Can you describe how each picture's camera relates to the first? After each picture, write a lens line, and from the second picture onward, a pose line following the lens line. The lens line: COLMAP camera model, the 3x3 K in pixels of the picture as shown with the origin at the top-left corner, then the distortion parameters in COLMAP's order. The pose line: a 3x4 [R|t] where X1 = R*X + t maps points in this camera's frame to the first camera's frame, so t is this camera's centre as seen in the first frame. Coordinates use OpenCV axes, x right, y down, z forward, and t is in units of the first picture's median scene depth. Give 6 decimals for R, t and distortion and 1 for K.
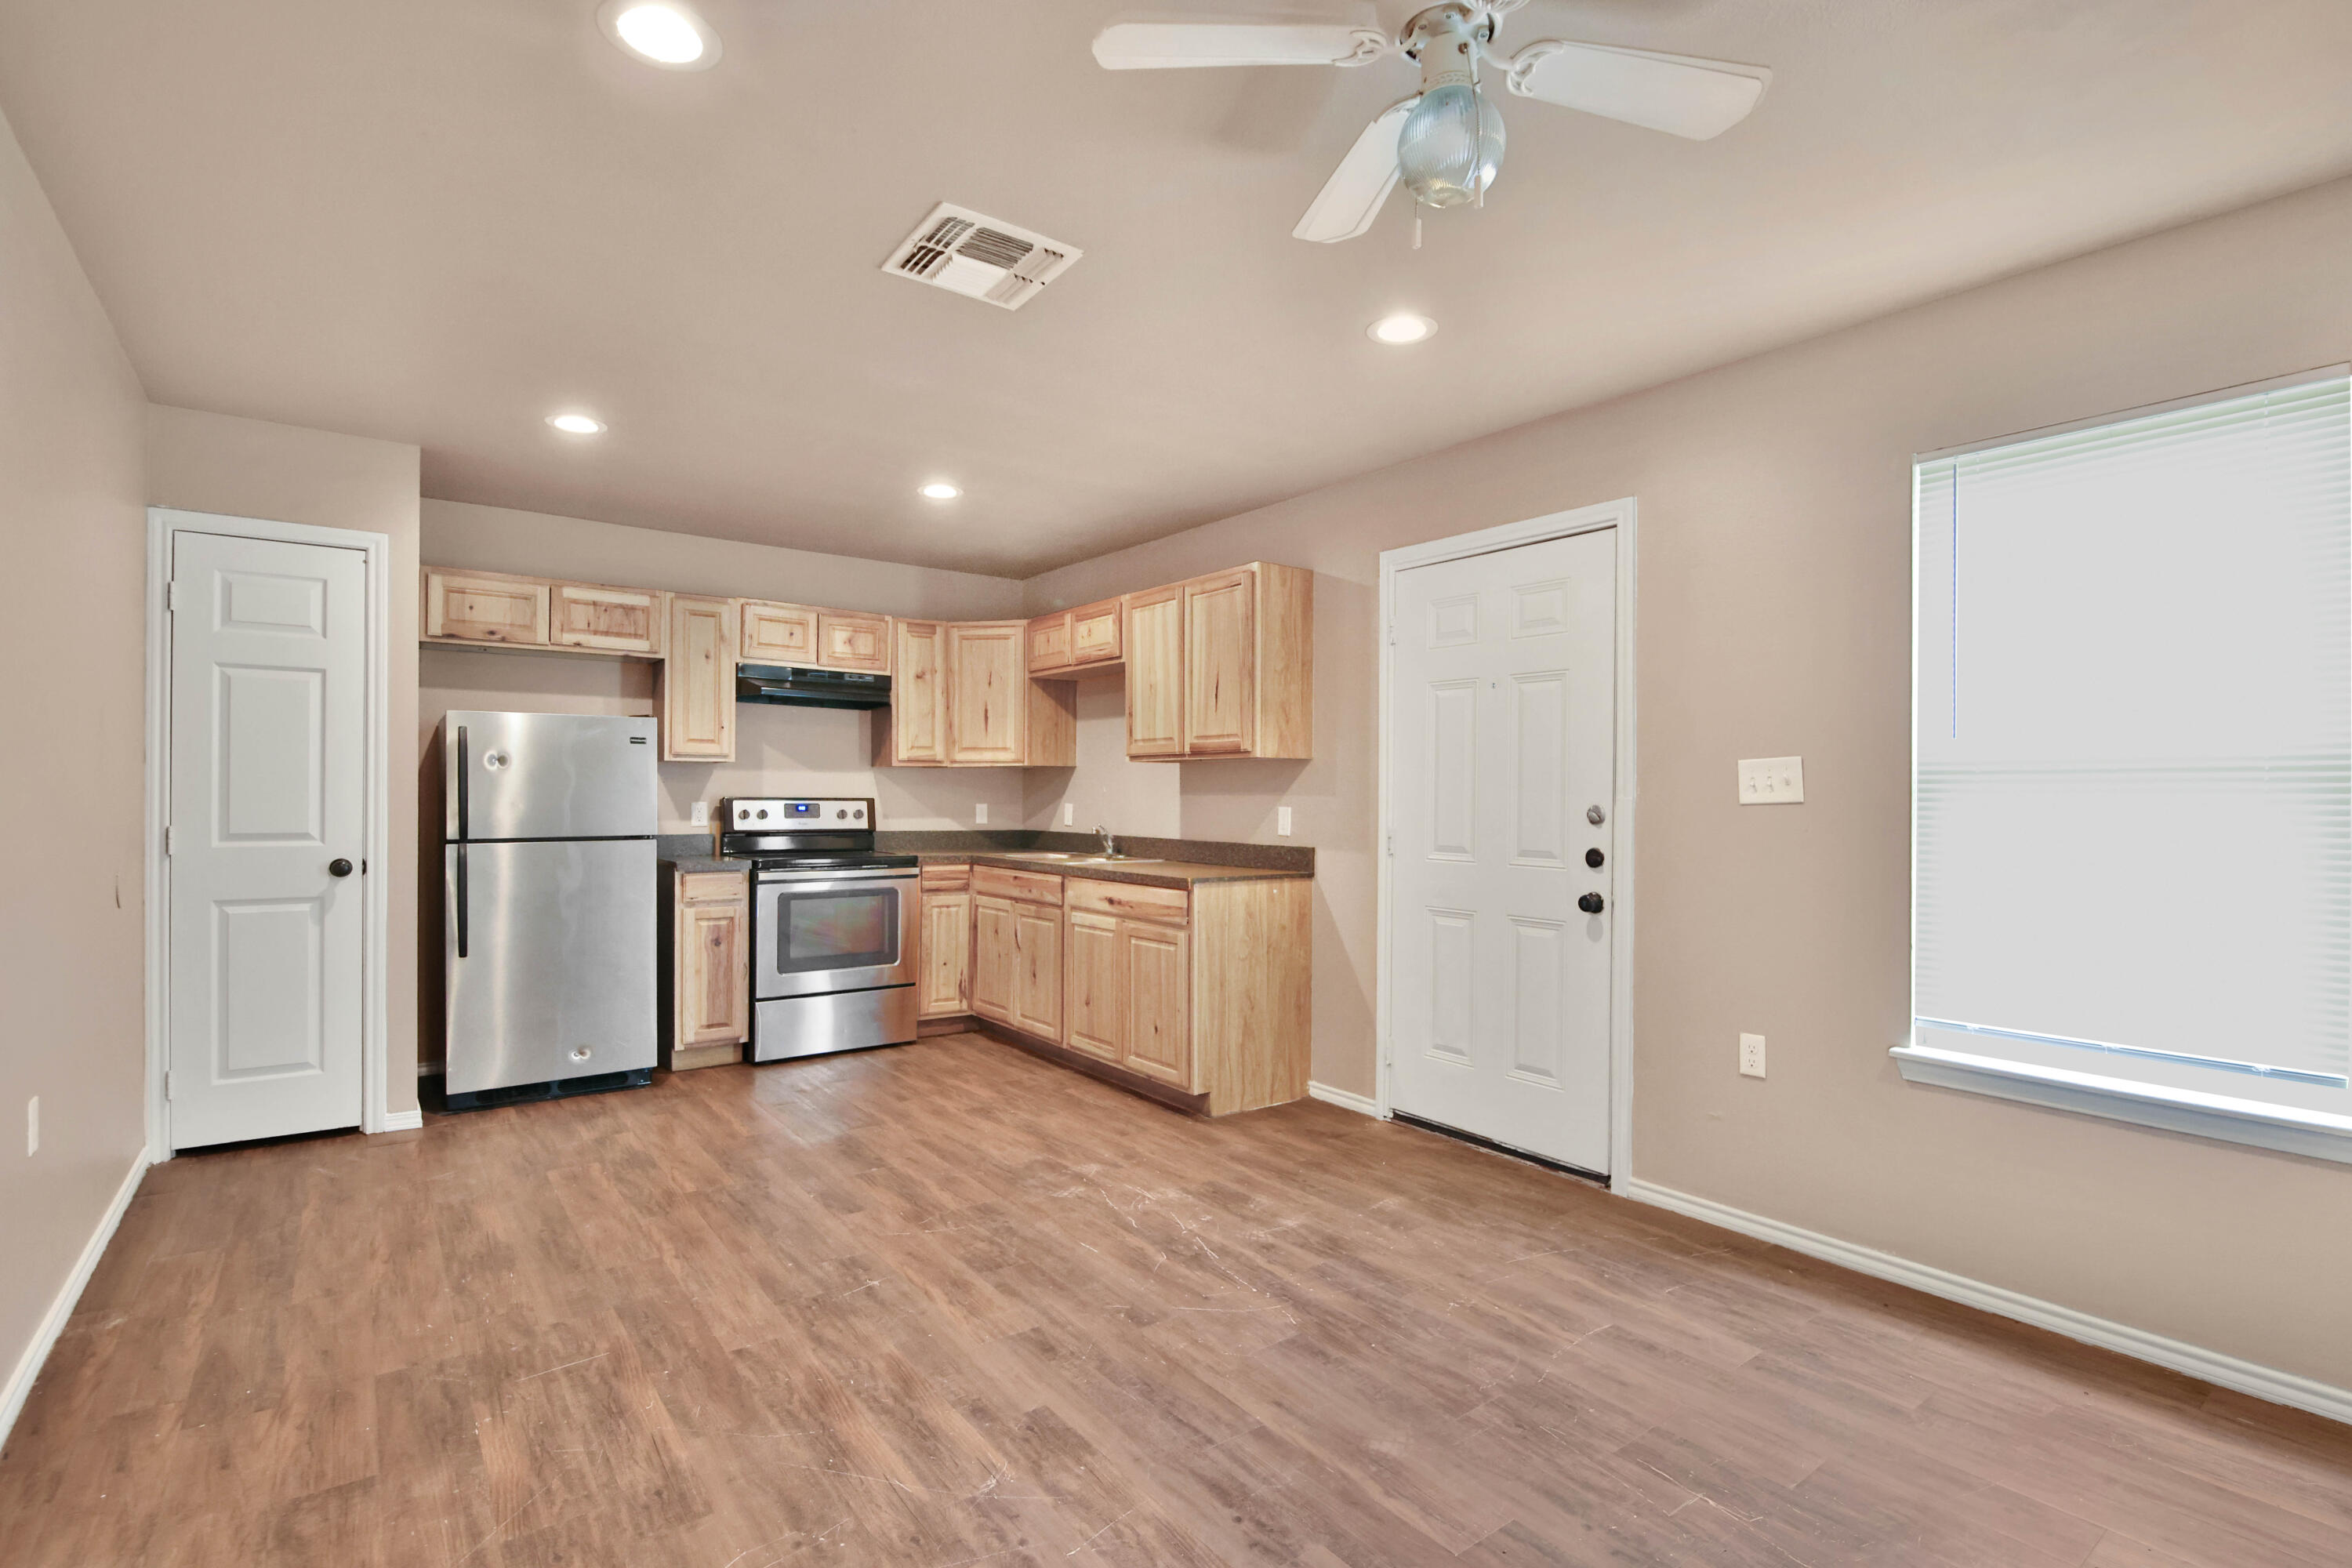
lens RADIAL K [[1103.1, 0, 1176.4], [0, 1103.1, 795.8], [0, 0, 1]] dist [0.003019, -0.008600]
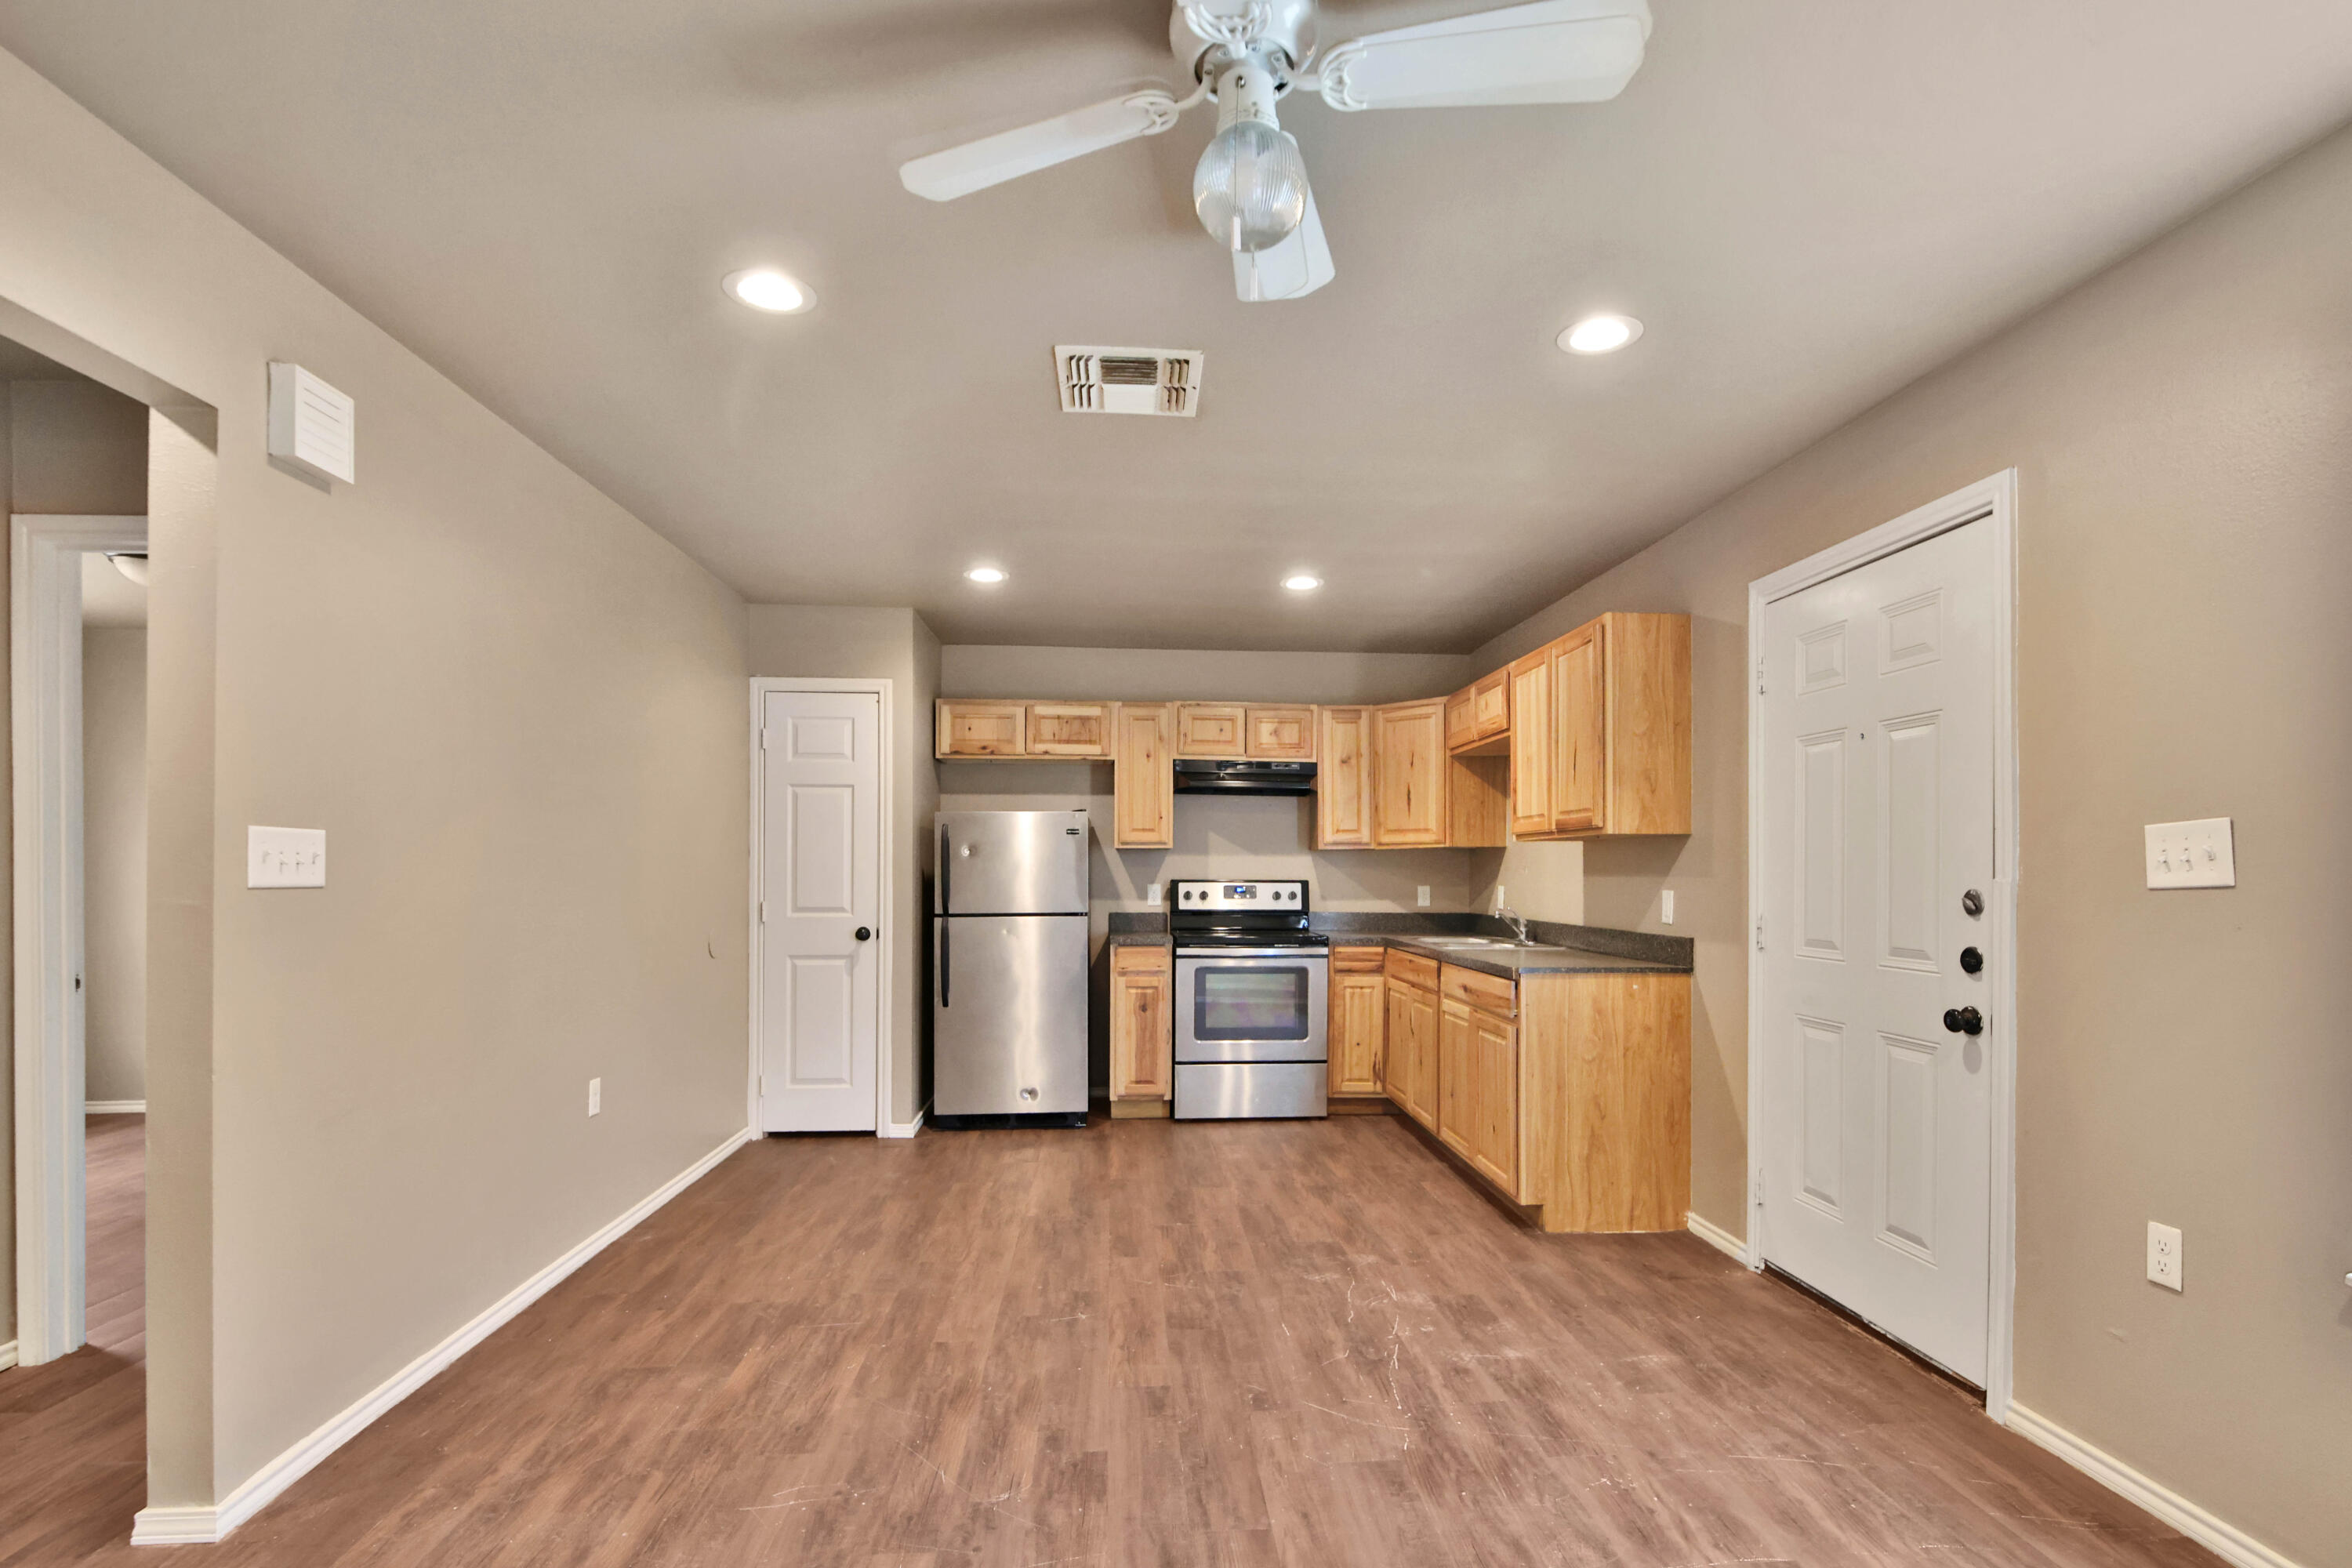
lens RADIAL K [[1122.6, 0, 1199.5], [0, 1122.6, 873.0], [0, 0, 1]] dist [0.011953, -0.011932]
pose [[0.846166, -0.005031, -0.532896, 0.297643], [0.003027, 0.999985, -0.004634, -0.000536], [0.532911, 0.002308, 0.846168, 0.069514]]
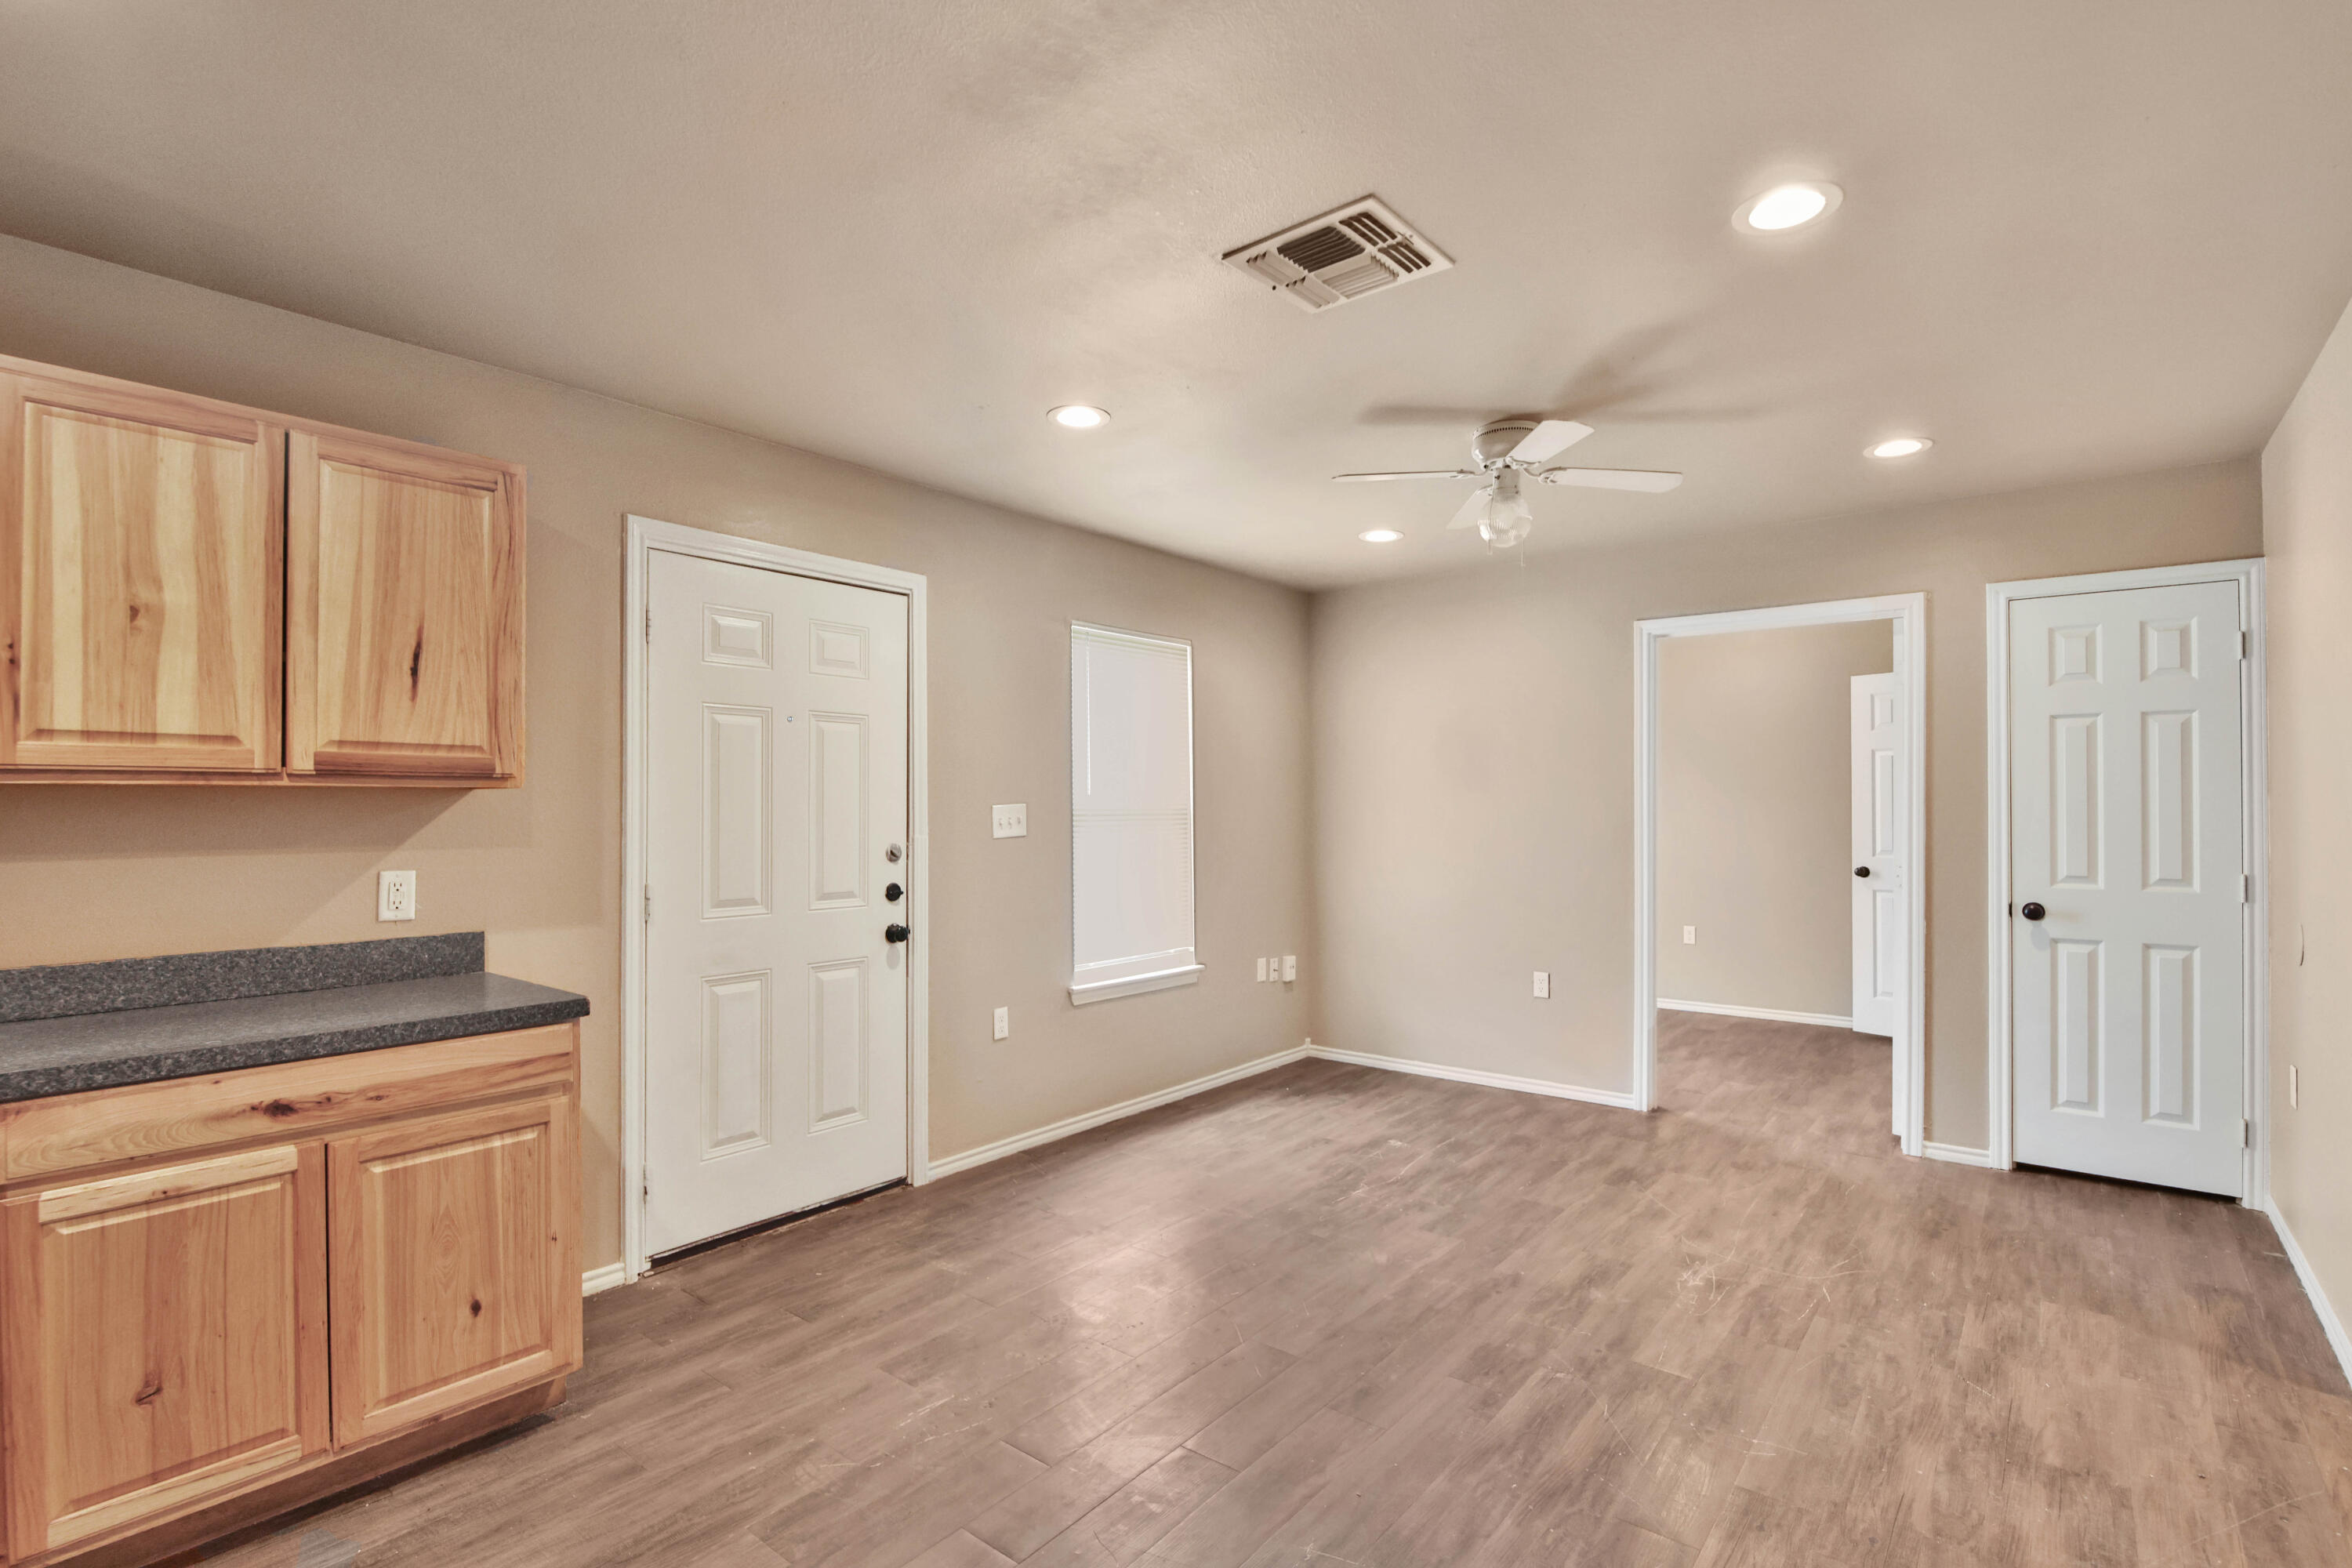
lens RADIAL K [[1103.1, 0, 1176.4], [0, 1103.1, 795.8], [0, 0, 1]] dist [0.003019, -0.008600]
pose [[-0.250535, 0.003055, 0.968103, -0.649554], [-0.000155, 0.999995, -0.003195, -0.031114], [-0.968108, -0.000950, -0.250533, 0.867589]]
